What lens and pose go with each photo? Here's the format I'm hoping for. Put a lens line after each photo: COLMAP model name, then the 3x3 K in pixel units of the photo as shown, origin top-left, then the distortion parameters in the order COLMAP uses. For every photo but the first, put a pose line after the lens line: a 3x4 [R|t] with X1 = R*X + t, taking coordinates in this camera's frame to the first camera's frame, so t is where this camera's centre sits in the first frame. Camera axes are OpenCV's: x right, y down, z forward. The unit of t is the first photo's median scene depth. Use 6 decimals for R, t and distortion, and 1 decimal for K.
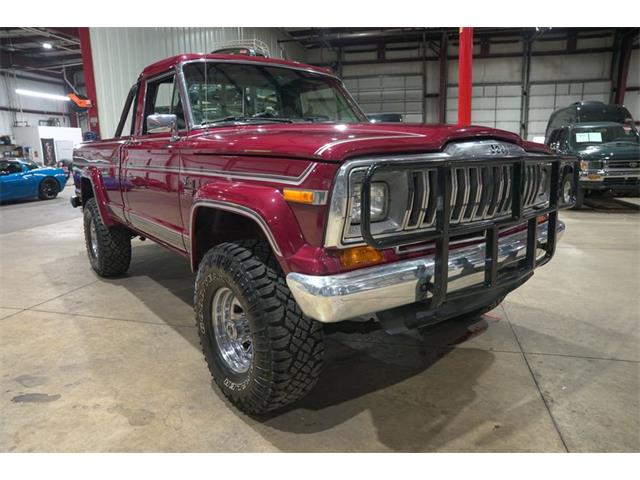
lens RADIAL K [[437.0, 0, 322.1], [0, 437.0, 236.4], [0, 0, 1]] dist [-0.134767, 0.102032]
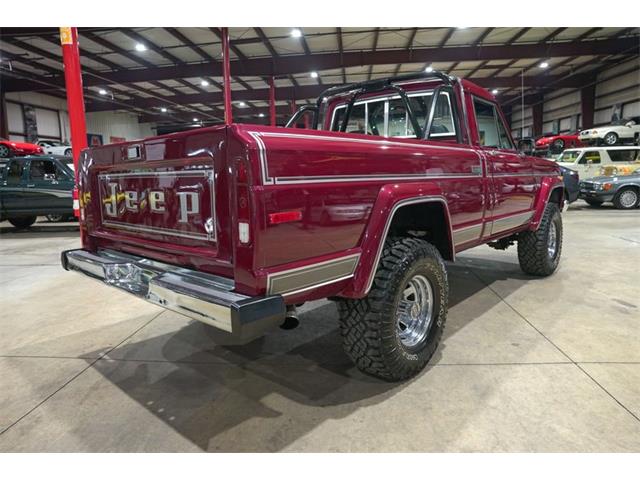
lens RADIAL K [[437.0, 0, 320.8], [0, 437.0, 240.0], [0, 0, 1]] dist [-0.134767, 0.102032]
pose [[-0.158960, -0.134736, 0.978048, -1.364049], [0.220774, 0.960707, 0.168229, -0.268506], [-0.962284, 0.242670, -0.122968, 1.502743]]
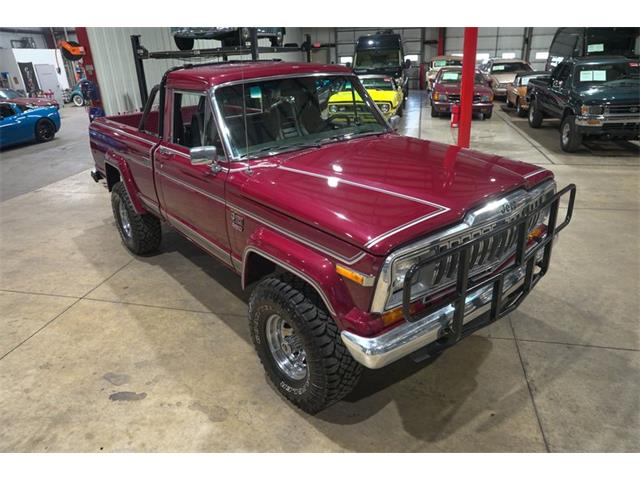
lens RADIAL K [[437.0, 0, 322.3], [0, 437.0, 239.3], [0, 0, 1]] dist [-0.134767, 0.102032]
pose [[0.999618, -0.024470, 0.012847, -0.068536], [0.021202, 0.977144, 0.211519, -0.211744], [-0.017729, -0.211166, 0.977289, -0.094704]]
